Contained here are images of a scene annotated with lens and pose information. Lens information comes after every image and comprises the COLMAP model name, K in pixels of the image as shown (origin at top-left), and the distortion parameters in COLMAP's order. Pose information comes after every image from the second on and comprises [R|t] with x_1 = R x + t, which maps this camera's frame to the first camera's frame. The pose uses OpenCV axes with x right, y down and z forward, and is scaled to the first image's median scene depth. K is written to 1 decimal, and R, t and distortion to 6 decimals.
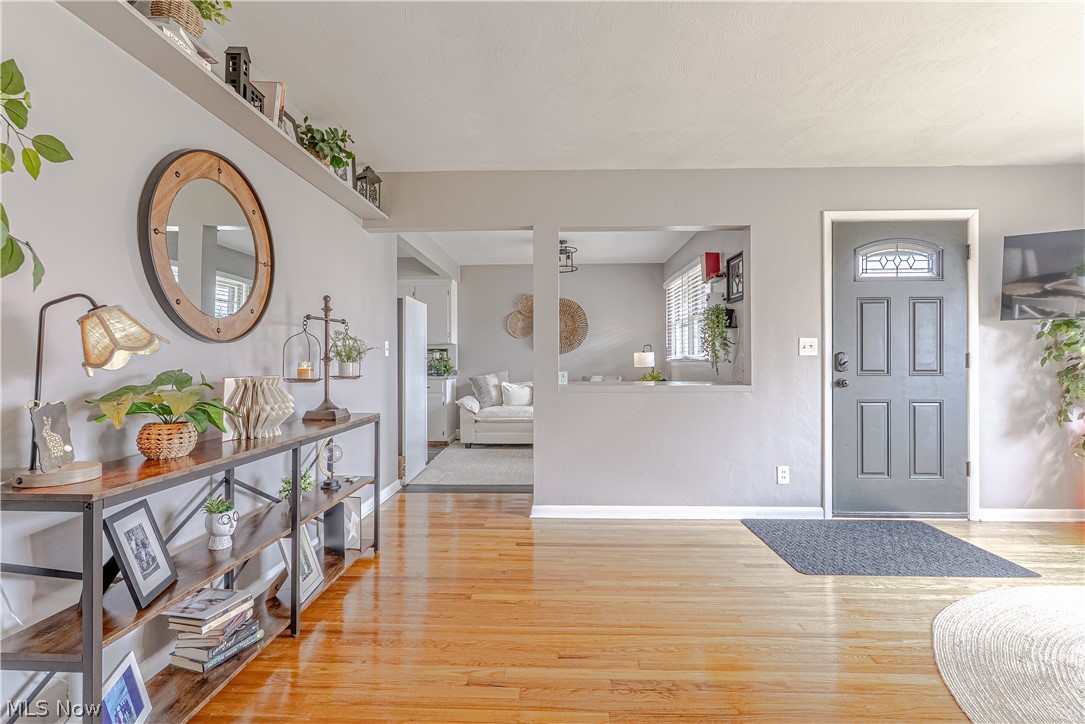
lens RADIAL K [[518.8, 0, 541.5], [0, 518.8, 359.5], [0, 0, 1]] dist [0.005028, -0.001564]
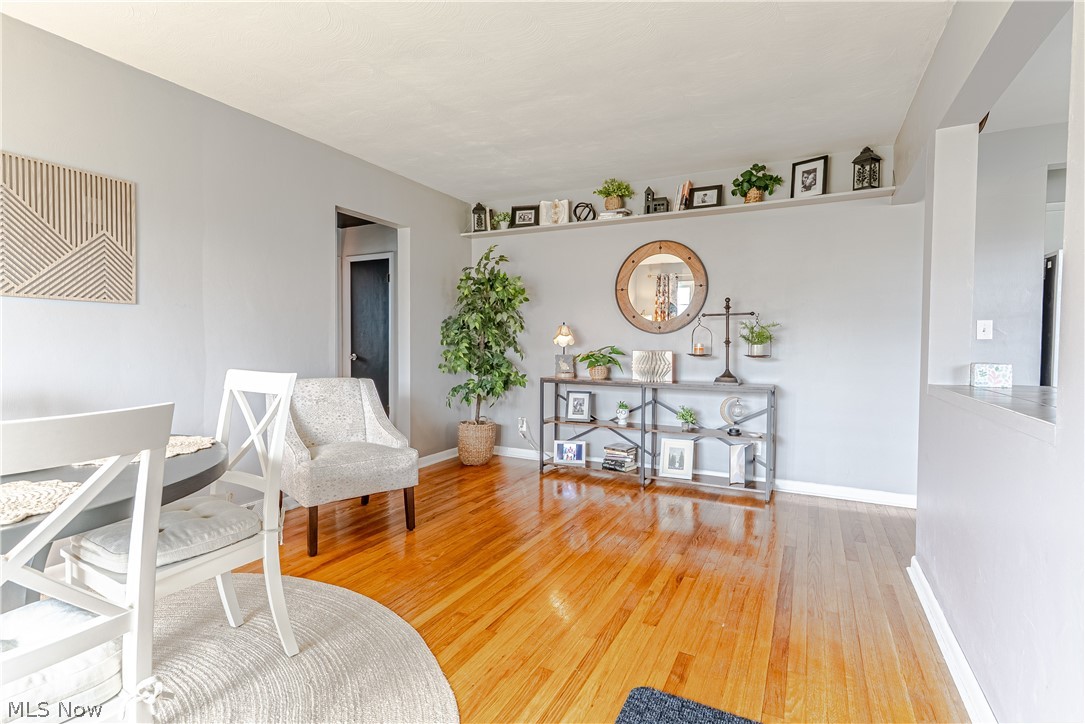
lens RADIAL K [[518.8, 0, 550.0], [0, 518.8, 361.2], [0, 0, 1]] dist [0.005028, -0.001564]
pose [[-0.422668, 0.031016, -0.905754, 0.817163], [-0.005878, 0.999299, 0.036962, 0.001543], [0.906265, 0.020947, -0.422190, 0.864002]]
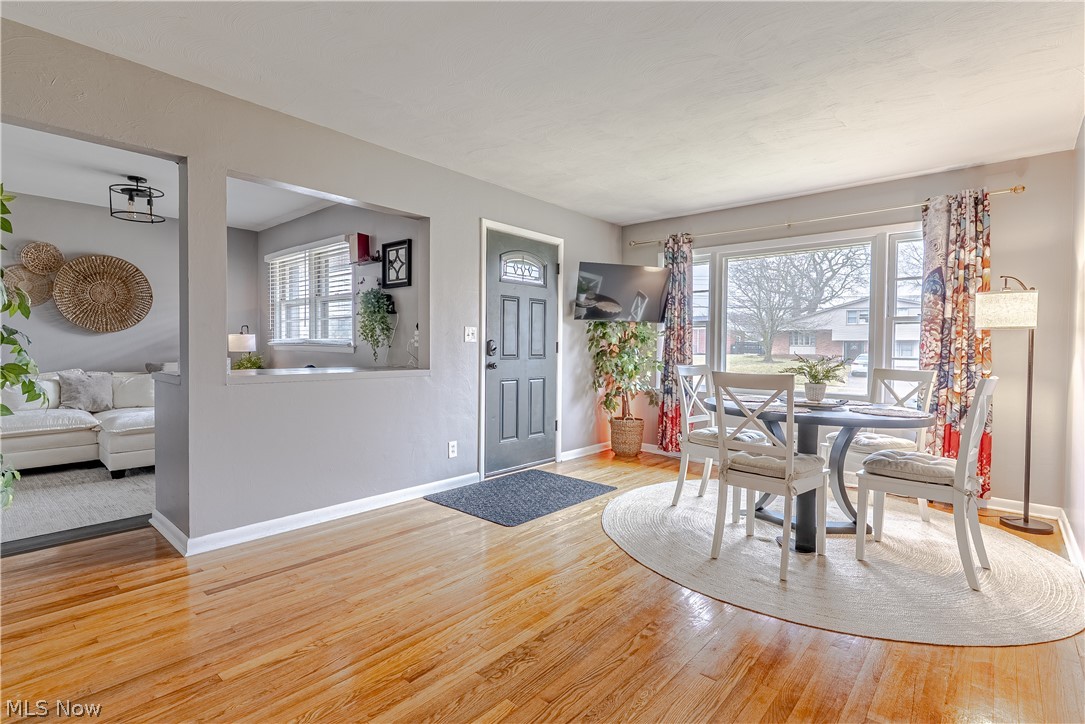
lens RADIAL K [[518.8, 0, 545.2], [0, 518.8, 359.7], [0, 0, 1]] dist [0.005028, -0.001564]
pose [[0.635183, -0.010584, 0.772289, -0.266974], [-0.012983, 0.999619, 0.024377, 0.000863], [-0.772253, -0.025511, 0.634803, 0.146953]]
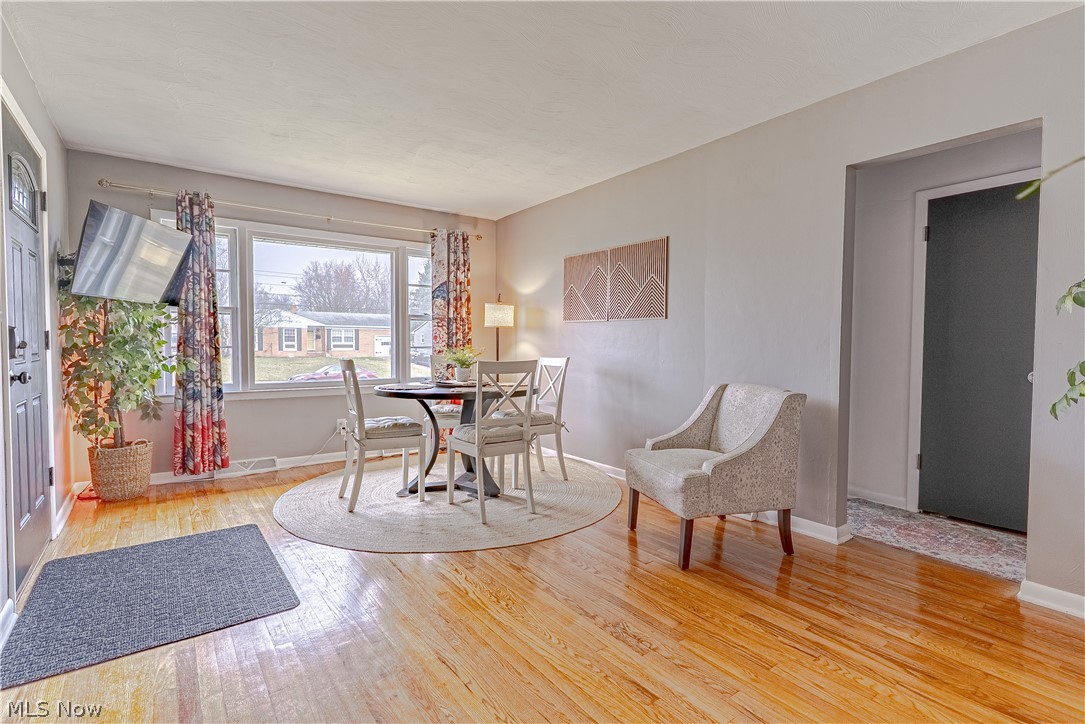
lens RADIAL K [[518.8, 0, 541.2], [0, 518.8, 360.2], [0, 0, 1]] dist [0.005028, -0.001564]
pose [[-0.617606, -0.028356, 0.785976, -0.264453], [-0.004071, 0.999452, 0.032858, 0.002919], [-0.786477, 0.017094, -0.617383, 0.888580]]
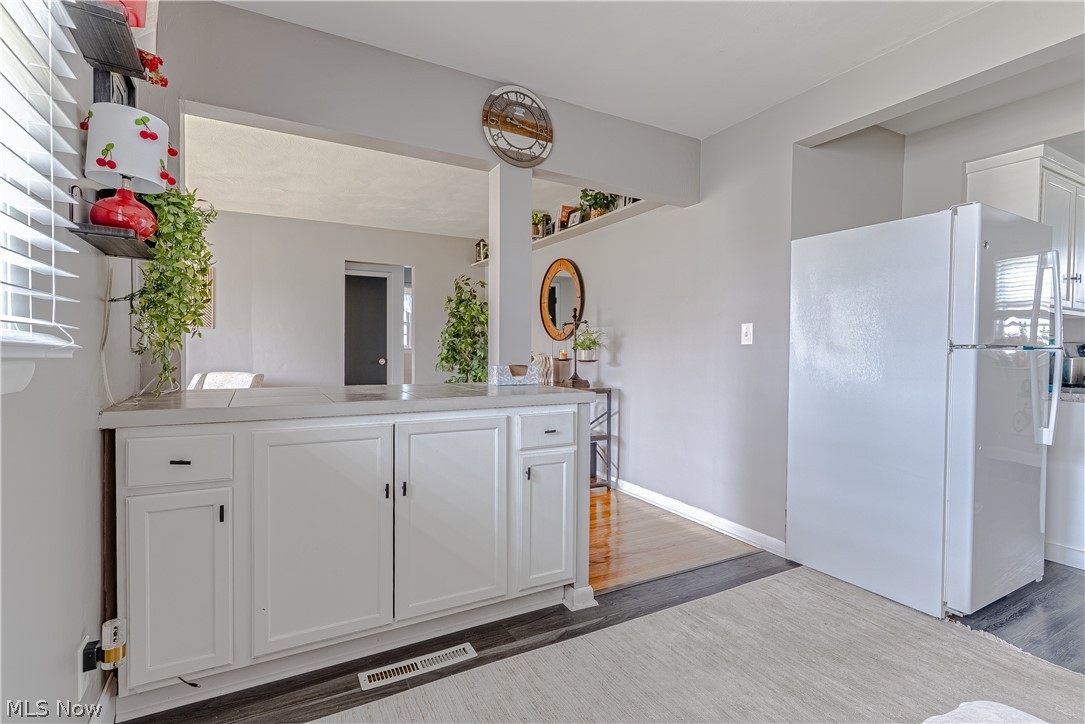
lens RADIAL K [[518.8, 0, 548.9], [0, 518.8, 361.9], [0, 0, 1]] dist [0.005028, -0.001564]
pose [[-0.857220, 0.008622, -0.514877, 0.353130], [-0.006186, 0.999615, 0.027039, -0.000347], [0.514912, 0.026364, -0.856837, 1.725364]]
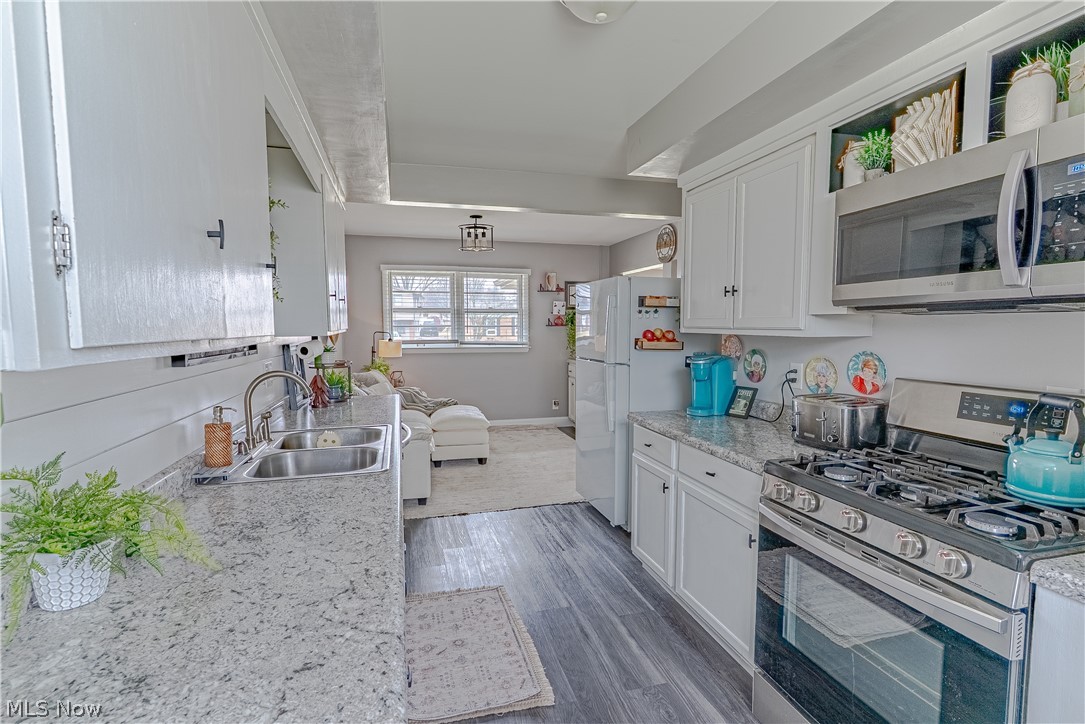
lens RADIAL K [[518.8, 0, 542.6], [0, 518.8, 361.8], [0, 0, 1]] dist [0.005028, -0.001564]
pose [[-0.303277, -0.065005, 0.950683, -1.364054], [0.002497, 0.997613, 0.069011, -0.072112], [-0.952899, 0.023303, -0.302390, 1.887149]]
